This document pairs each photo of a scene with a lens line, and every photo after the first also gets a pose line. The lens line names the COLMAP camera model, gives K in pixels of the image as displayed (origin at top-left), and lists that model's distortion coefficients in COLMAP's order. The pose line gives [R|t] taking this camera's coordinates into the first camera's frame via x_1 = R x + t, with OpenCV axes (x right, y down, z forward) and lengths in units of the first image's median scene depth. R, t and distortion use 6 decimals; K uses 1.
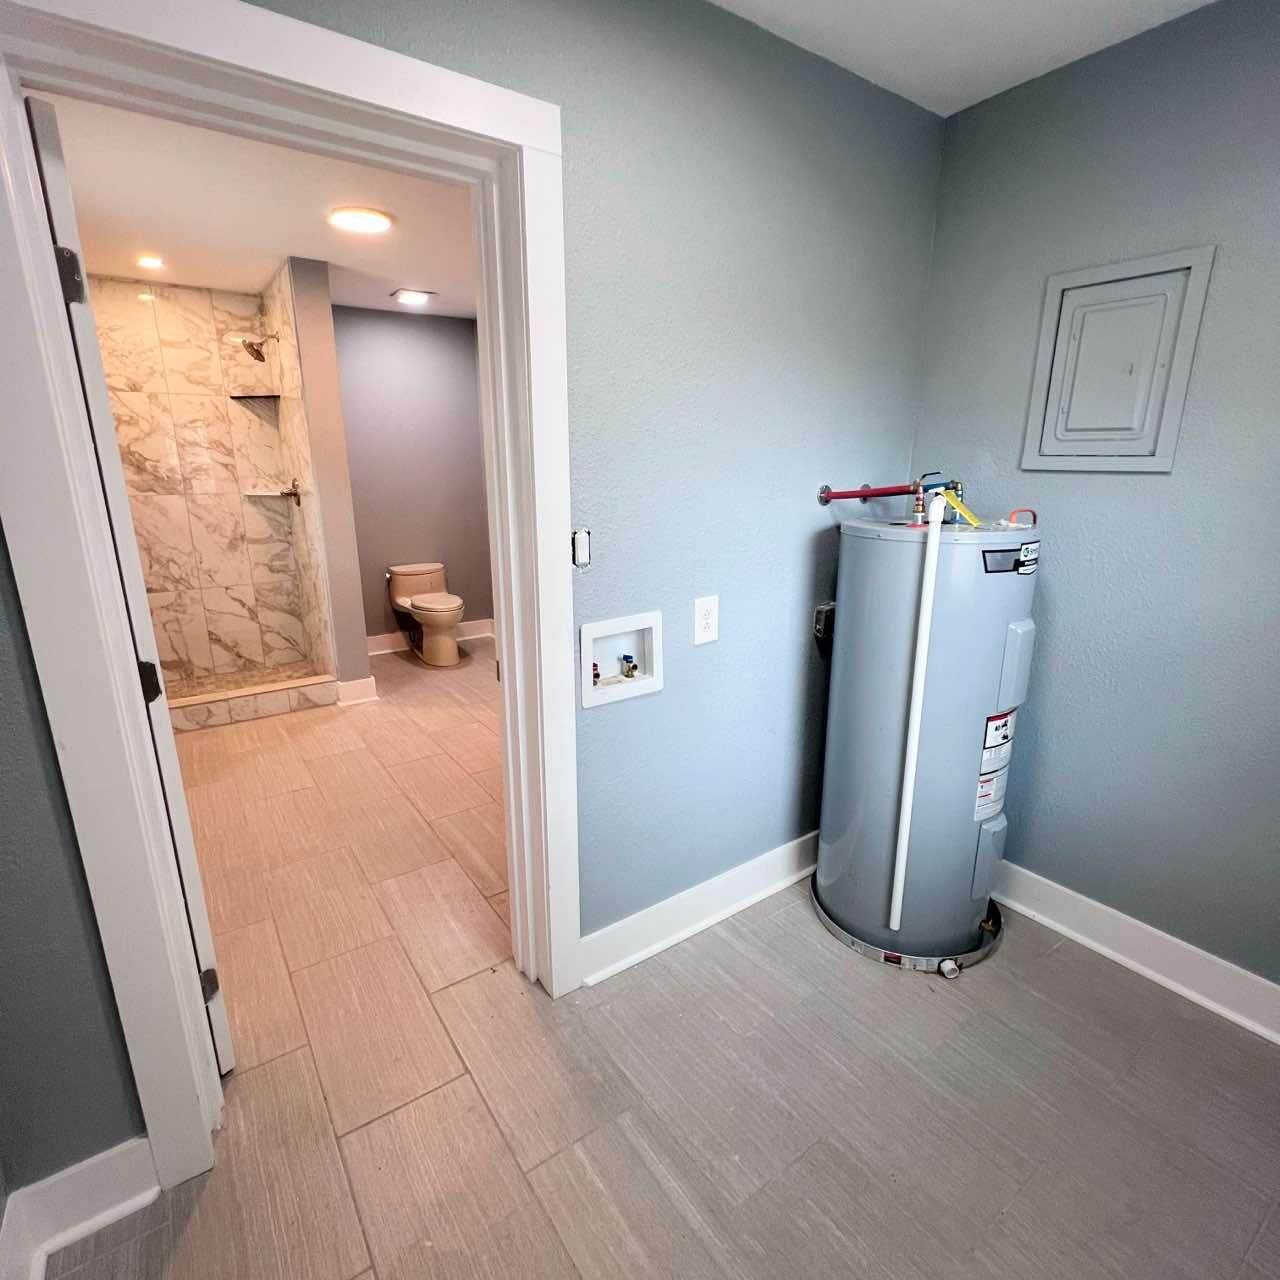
lens RADIAL K [[688.2, 0, 635.4], [0, 688.2, 644.7], [0, 0, 1]] dist [-0.000098, -0.002157]
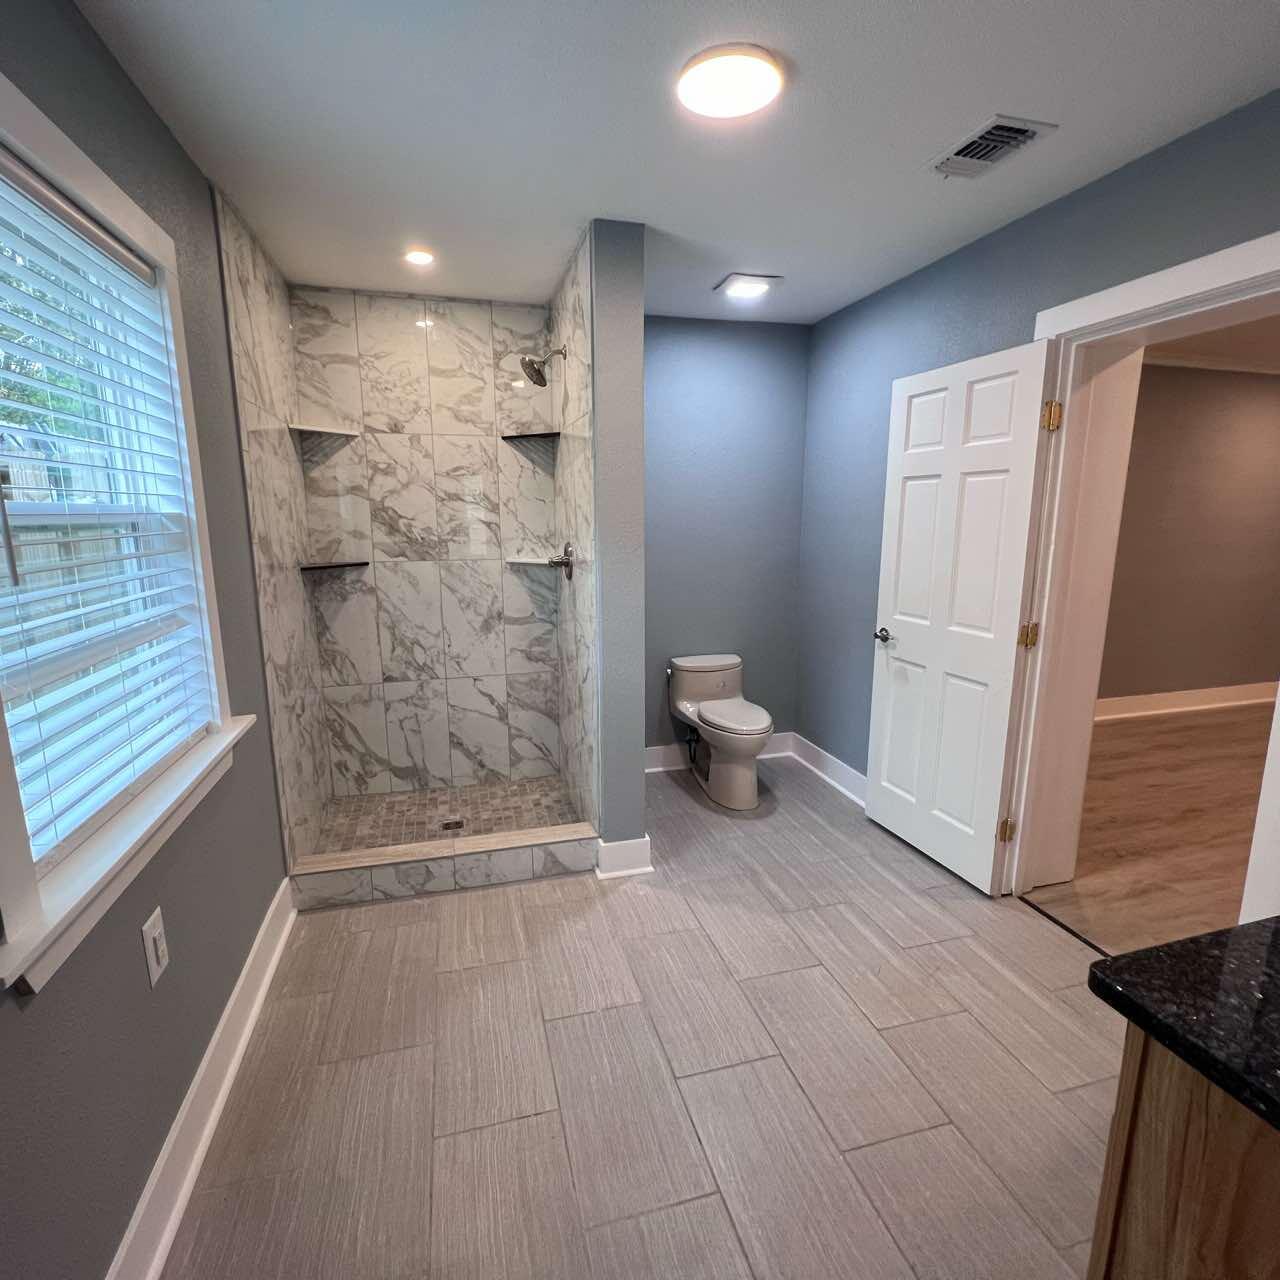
lens RADIAL K [[683.8, 0, 641.4], [0, 683.8, 644.7], [0, 0, 1]] dist [0.004206, -0.000823]
pose [[0.944604, 0.062271, -0.322252, -0.177718], [-0.084731, 0.994822, -0.056130, -0.097826], [0.317088, 0.080325, 0.944989, 0.340383]]
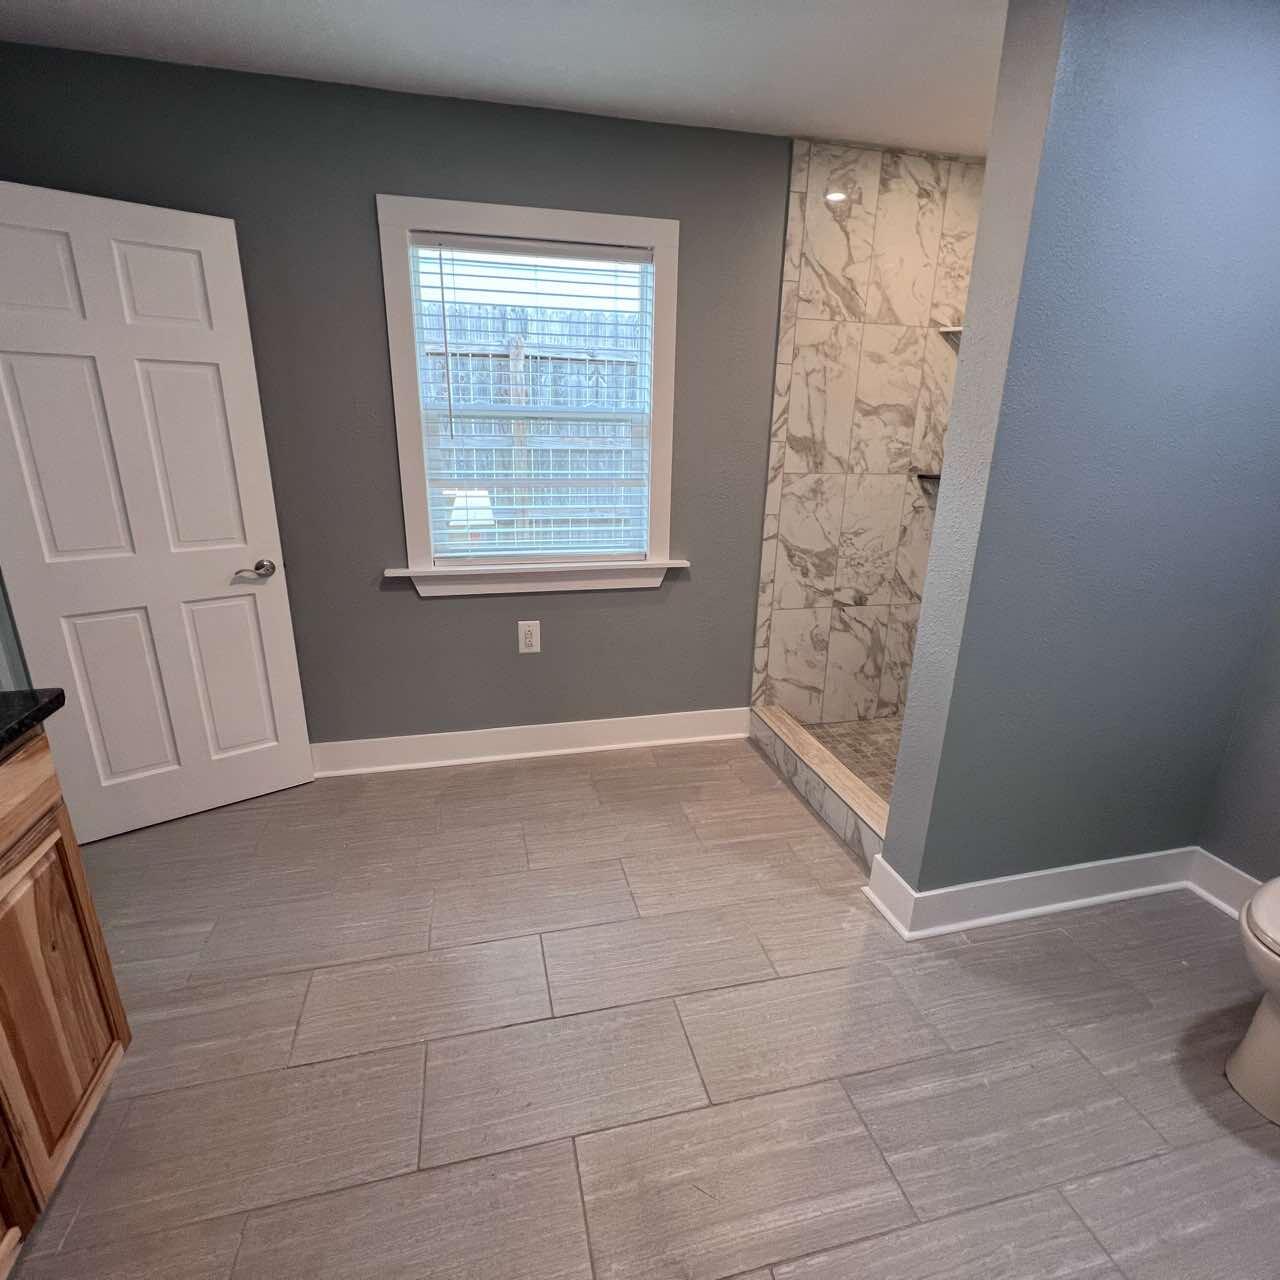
lens RADIAL K [[683.8, 0, 641.4], [0, 683.8, 644.7], [0, 0, 1]] dist [0.004206, -0.000823]
pose [[-0.353558, 0.280821, -0.892265, 0.052027], [-0.261420, 0.886202, 0.382500, -0.224030], [0.898141, 0.368492, -0.239911, 0.850086]]
